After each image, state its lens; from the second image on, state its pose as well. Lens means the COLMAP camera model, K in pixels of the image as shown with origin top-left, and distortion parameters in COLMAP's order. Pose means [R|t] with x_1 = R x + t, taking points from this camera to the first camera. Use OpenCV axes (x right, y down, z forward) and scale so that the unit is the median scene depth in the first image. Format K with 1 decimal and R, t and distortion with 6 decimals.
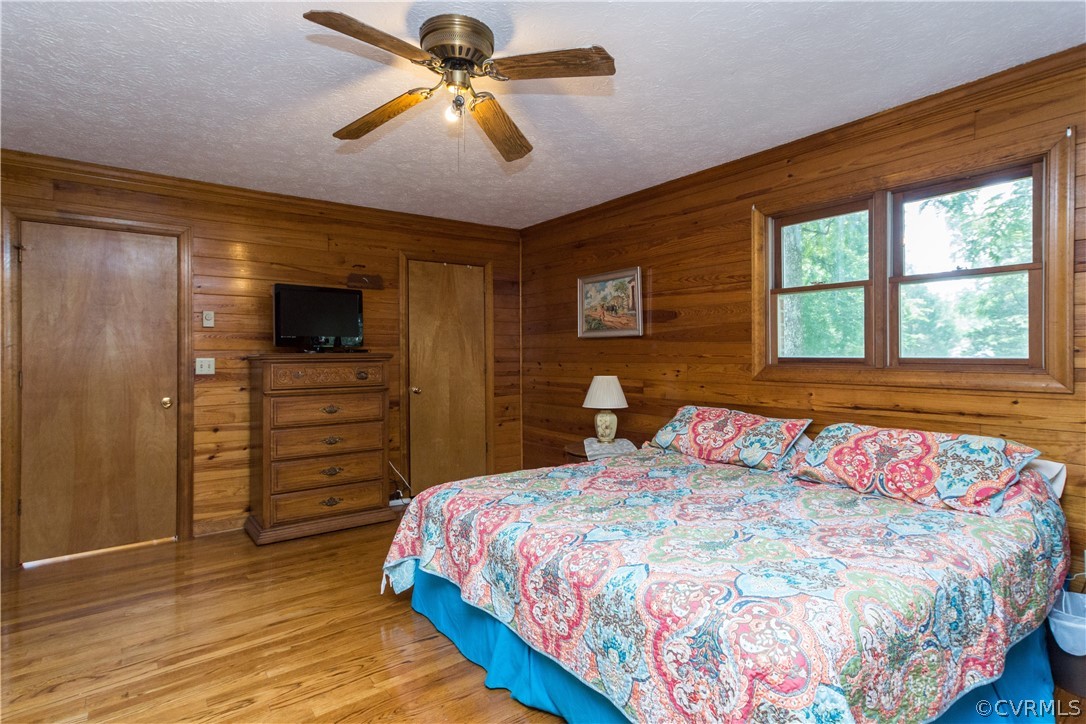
lens RADIAL K [[559.5, 0, 543.0], [0, 559.5, 362.0], [0, 0, 1]] dist [0.001262, 0.000056]
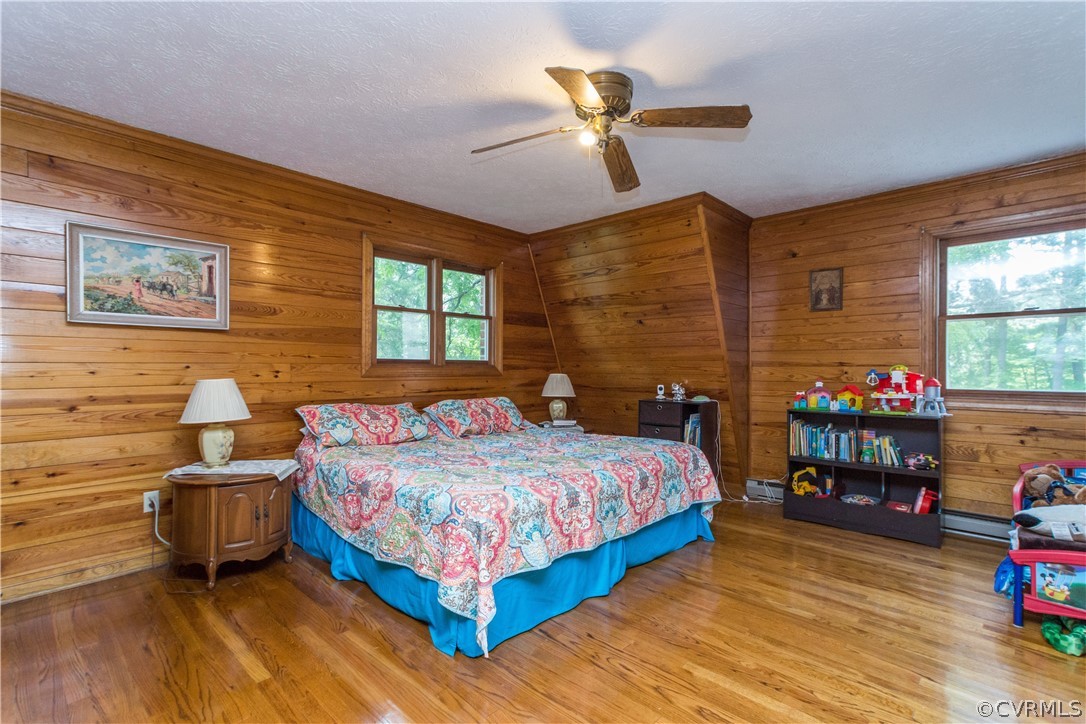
lens RADIAL K [[498.9, 0, 543.0], [0, 498.9, 362.0], [0, 0, 1]] dist [0.000603, 0.000061]
pose [[-0.167887, 0.008780, 0.985767, -0.862029], [0.008234, 0.999938, -0.007503, 0.013500], [-0.985772, 0.006857, -0.167949, 0.916614]]
